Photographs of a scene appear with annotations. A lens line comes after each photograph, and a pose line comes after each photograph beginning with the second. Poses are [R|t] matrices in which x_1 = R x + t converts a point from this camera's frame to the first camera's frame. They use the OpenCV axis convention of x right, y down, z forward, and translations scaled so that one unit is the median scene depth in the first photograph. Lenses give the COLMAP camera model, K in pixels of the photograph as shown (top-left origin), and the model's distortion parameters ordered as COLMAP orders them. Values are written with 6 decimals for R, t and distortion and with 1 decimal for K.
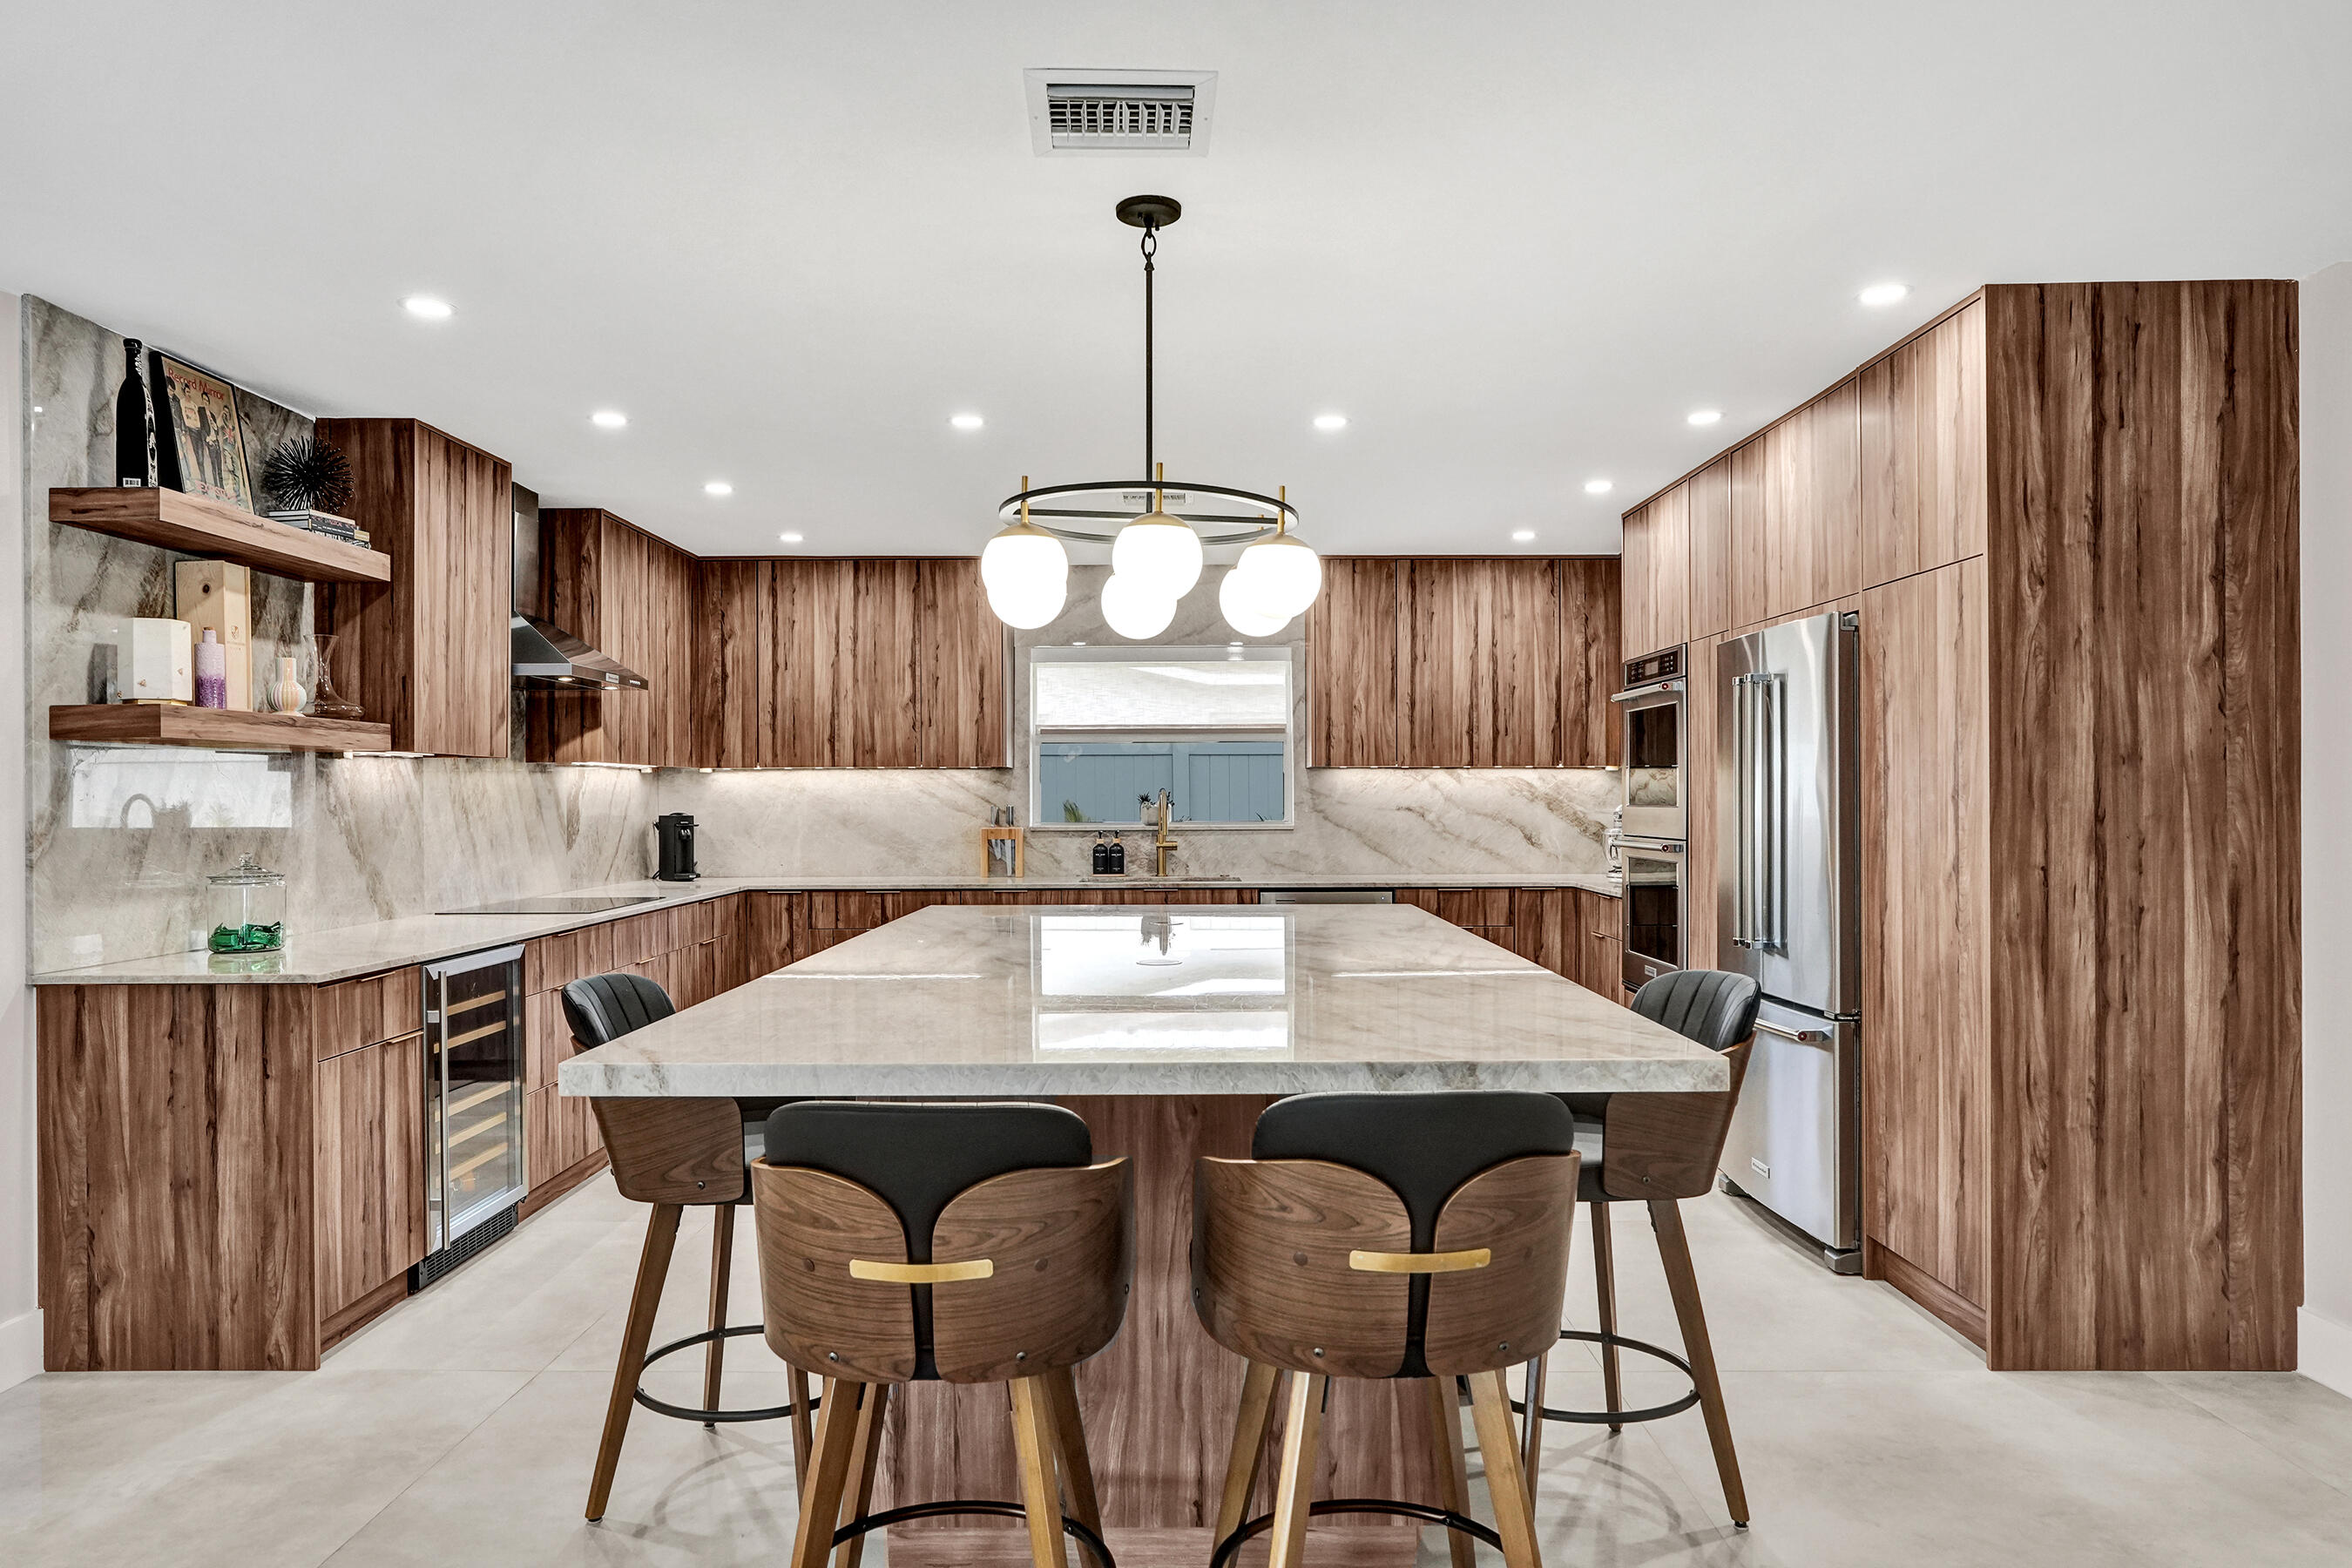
lens RADIAL K [[1509.8, 0, 1171.6], [0, 1509.8, 790.9], [0, 0, 1]] dist [-0.050012, 0.040739]
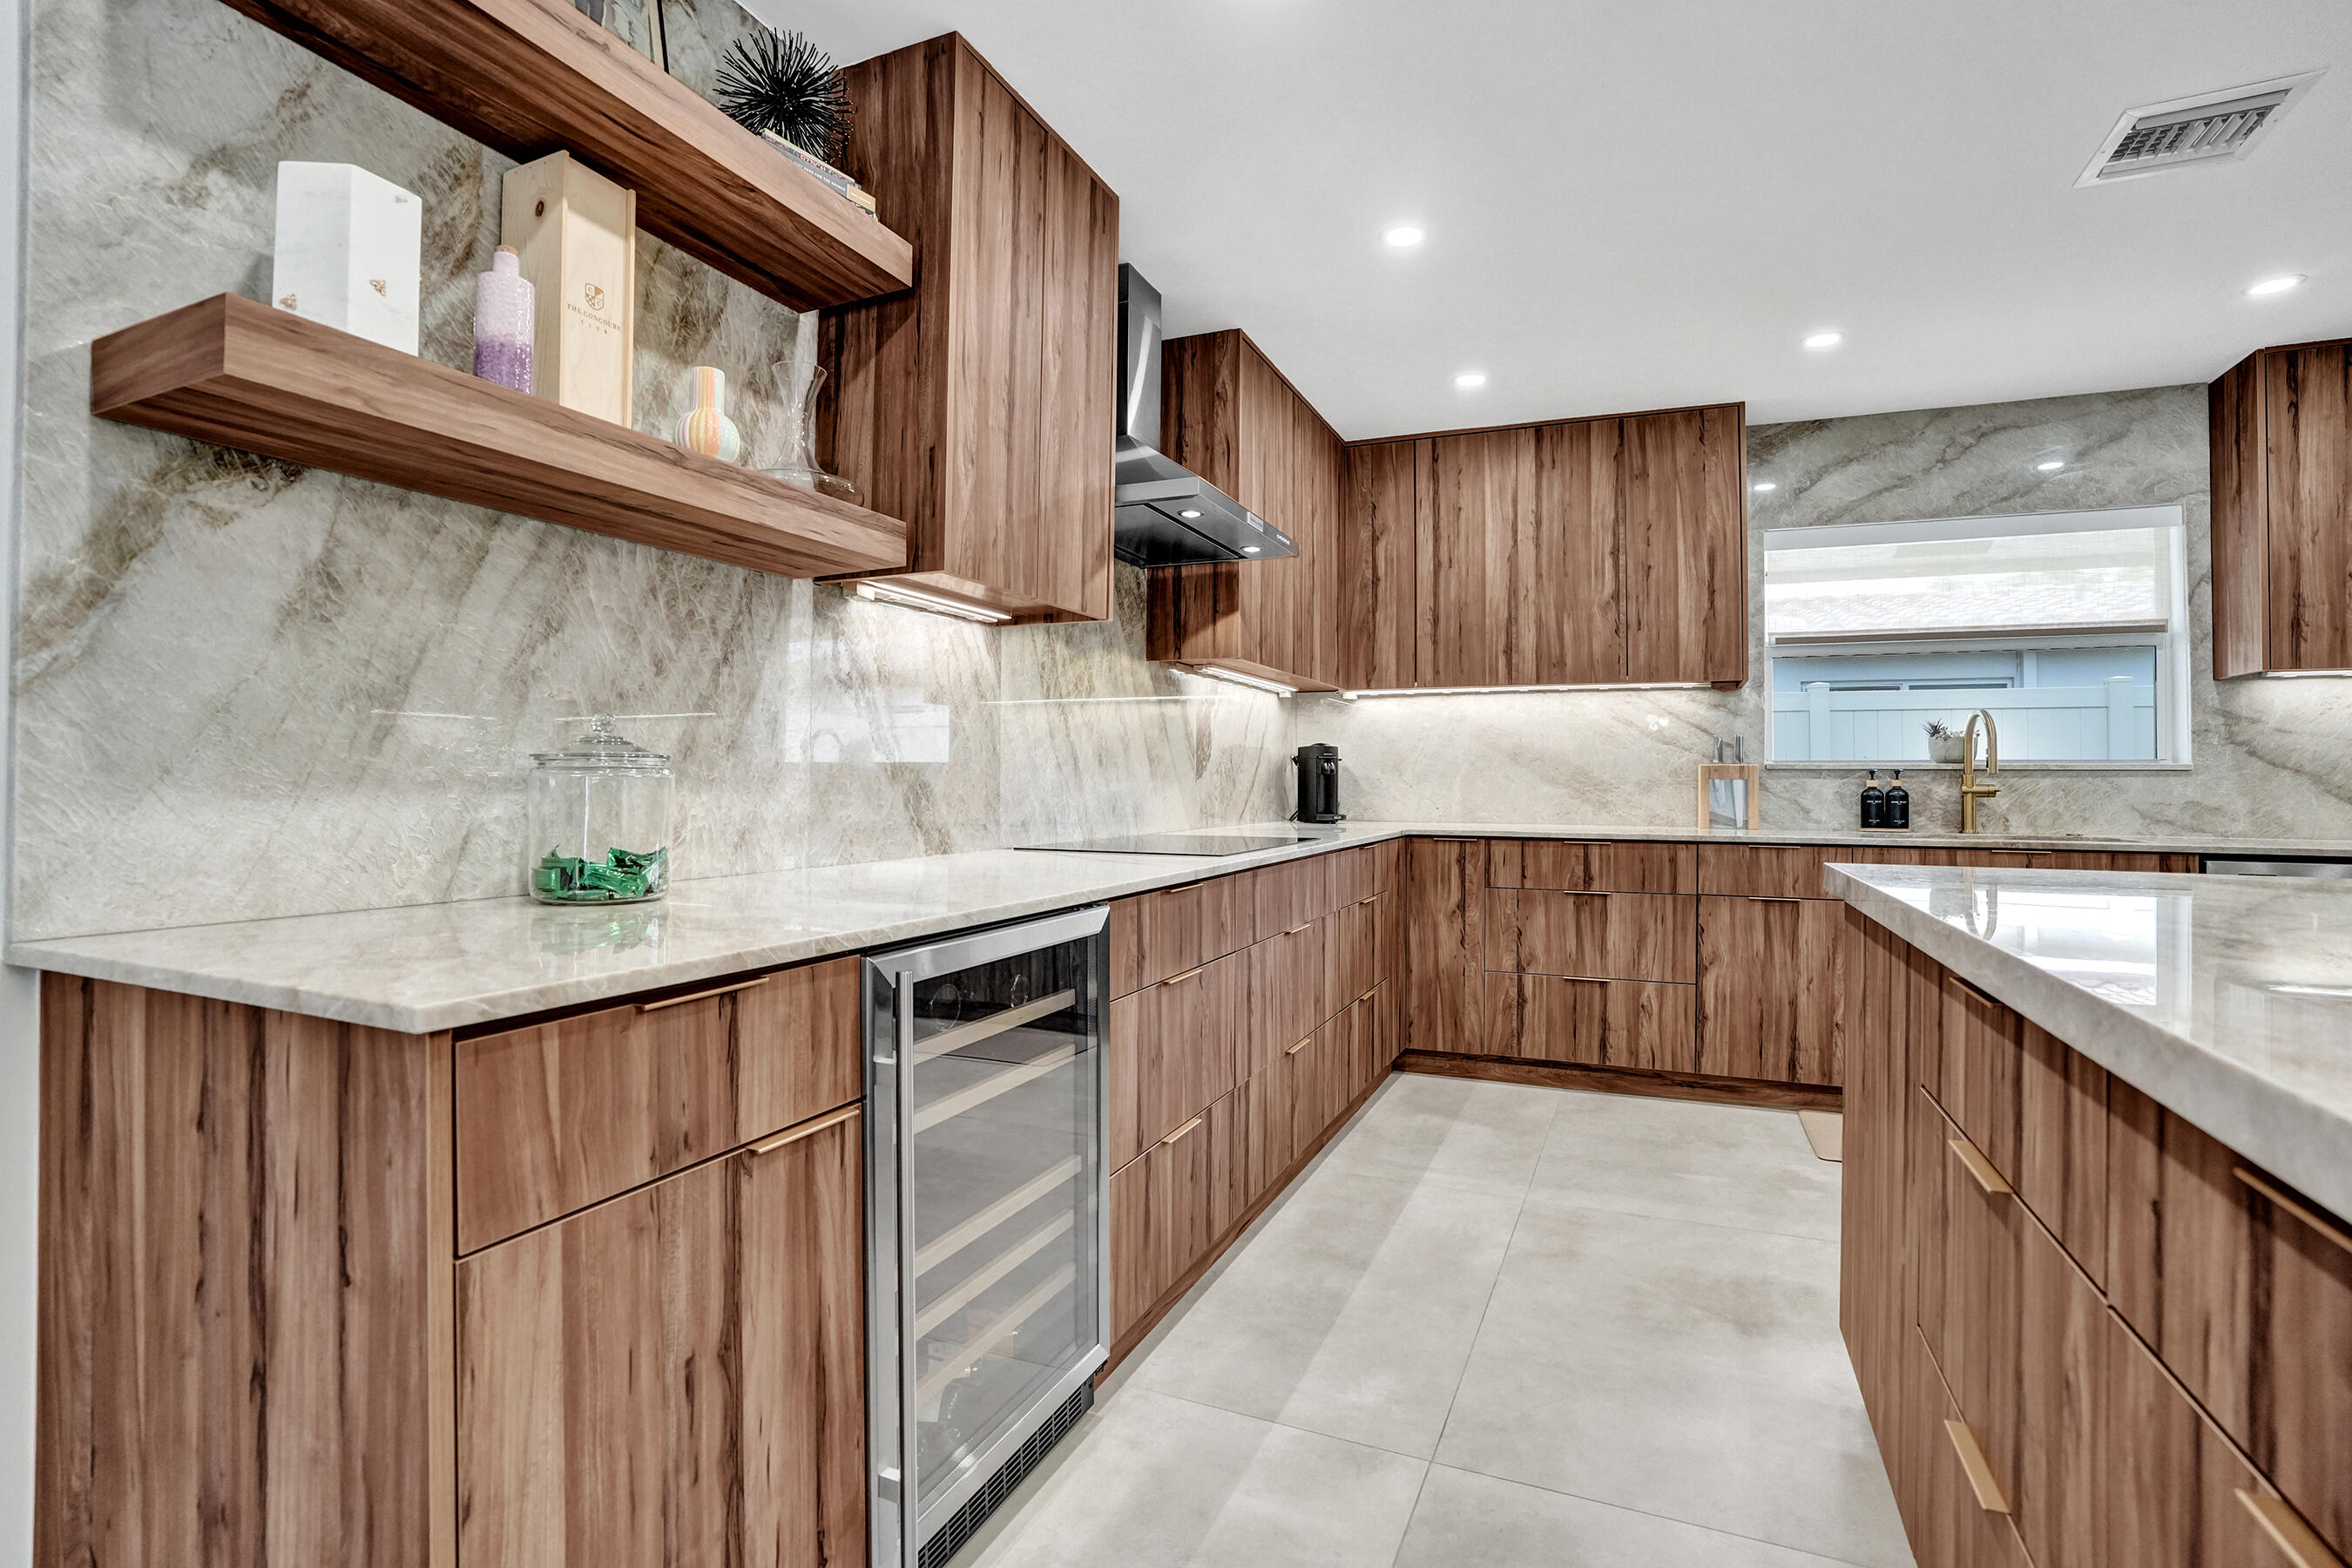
lens RADIAL K [[1098.7, 0, 1179.9], [0, 1098.7, 757.4], [0, 0, 1]] dist [-0.069028, 0.027346]
pose [[0.917384, 0.003660, -0.397986, -0.154620], [-0.010467, 0.999834, -0.014931, 0.033032], [0.397865, 0.017863, 0.917270, 0.399051]]
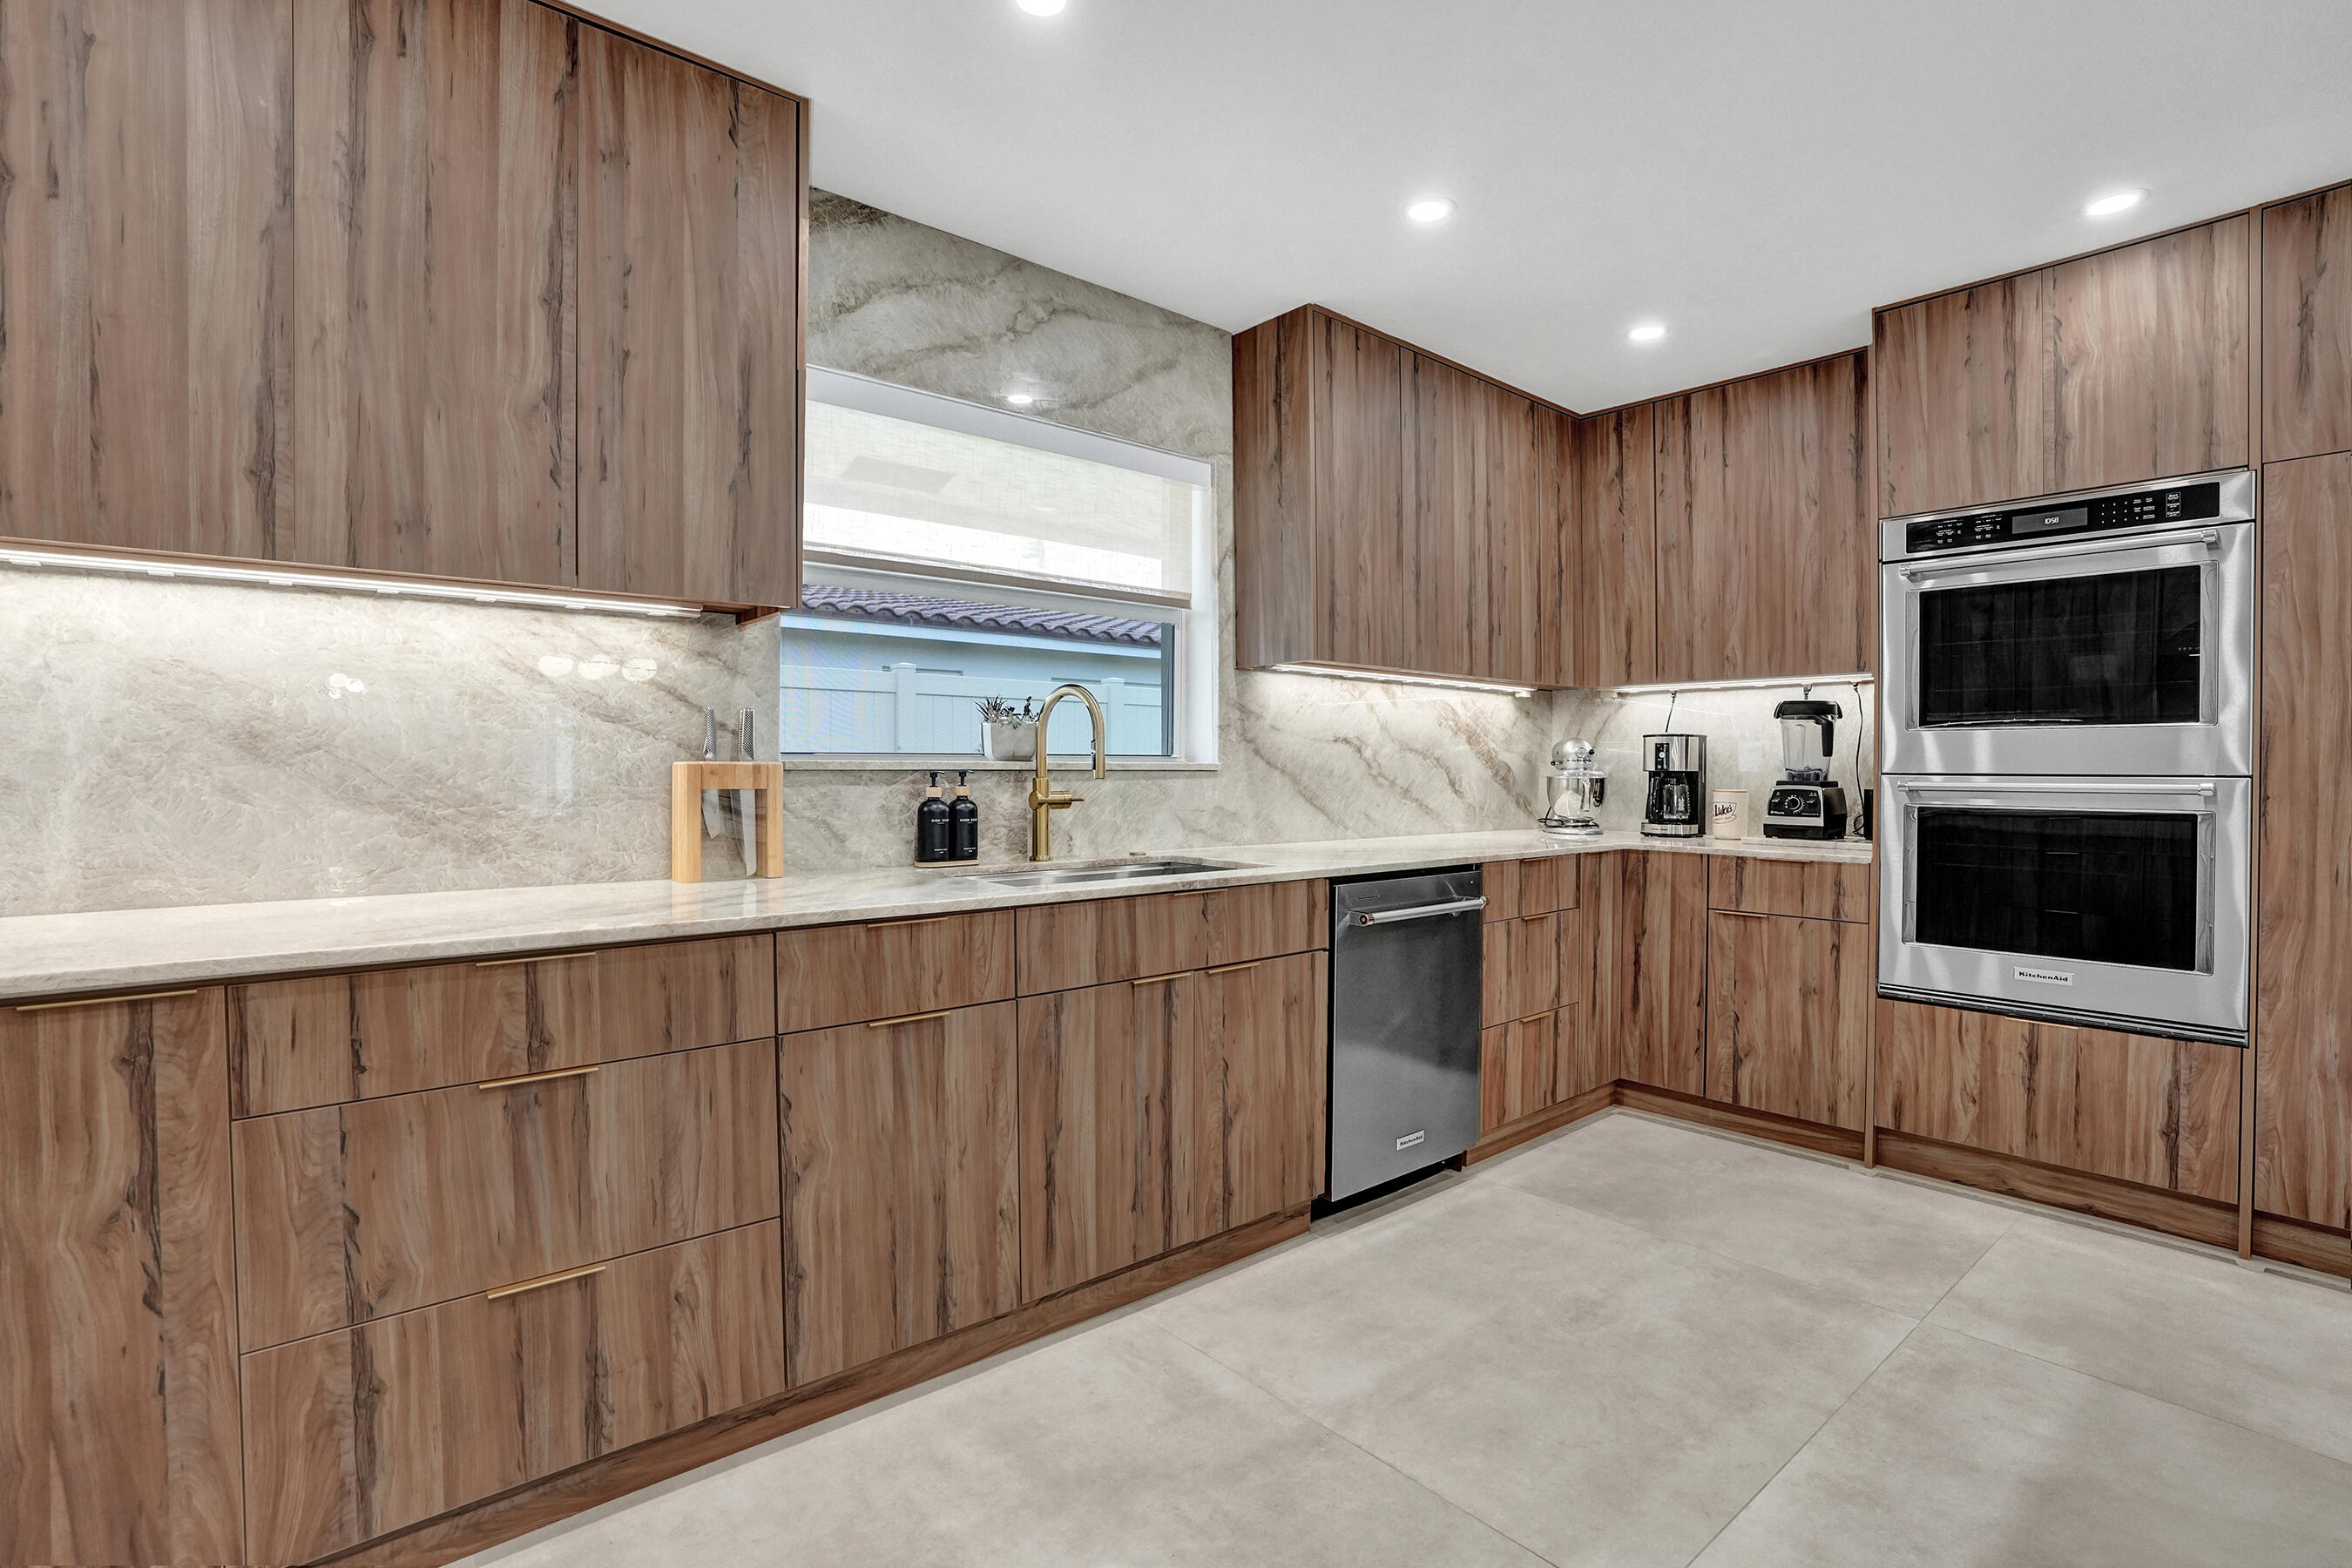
lens RADIAL K [[1110.3, 0, 1176.0], [0, 1110.3, 784.0], [0, 0, 1]] dist [-0.067764, 0.024502]
pose [[0.752492, -0.005429, 0.658579, -0.229242], [-0.005596, 0.999877, 0.014637, 0.025712], [-0.658577, -0.014700, 0.752369, 0.711323]]
